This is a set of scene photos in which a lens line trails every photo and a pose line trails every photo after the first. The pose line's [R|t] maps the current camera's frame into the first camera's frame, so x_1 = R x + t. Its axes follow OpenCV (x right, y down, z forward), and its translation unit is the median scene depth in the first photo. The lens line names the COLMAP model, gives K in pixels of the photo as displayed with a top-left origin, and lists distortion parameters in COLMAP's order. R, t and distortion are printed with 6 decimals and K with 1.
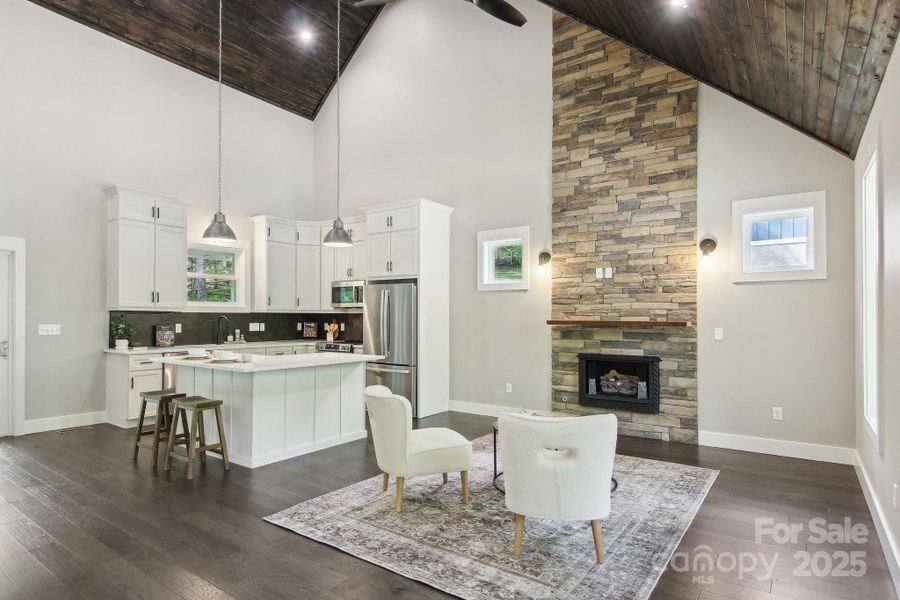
lens RADIAL K [[499.5, 0, 441.5], [0, 499.5, 311.6], [0, 0, 1]] dist [0.004183, -0.013871]
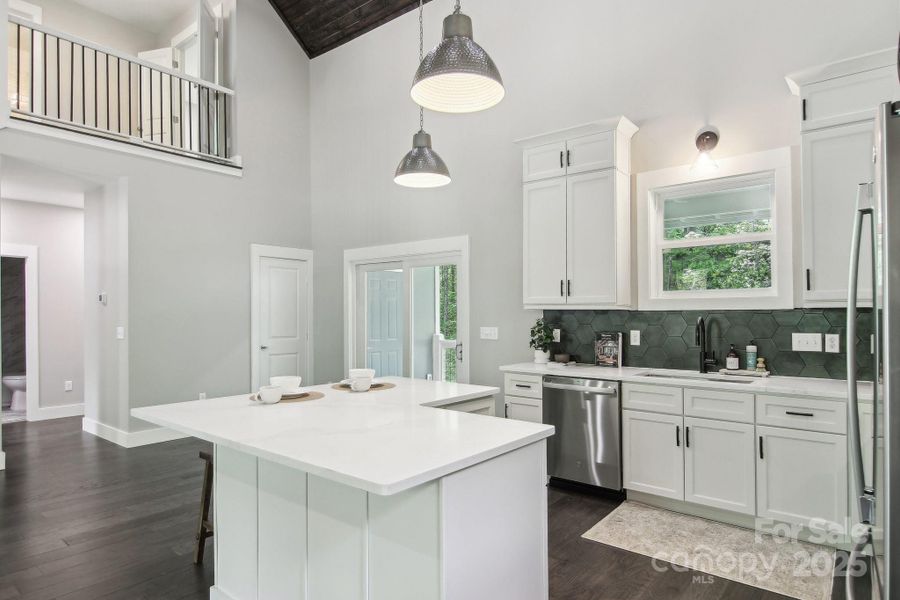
lens RADIAL K [[523.6, 0, 450.8], [0, 523.6, 309.4], [0, 0, 1]] dist [0.006244, 0.000773]
pose [[-0.056534, -0.014493, -0.998295, 0.128388], [0.010722, 0.999828, -0.015122, 0.008537], [0.998343, -0.011559, -0.056369, 0.982971]]
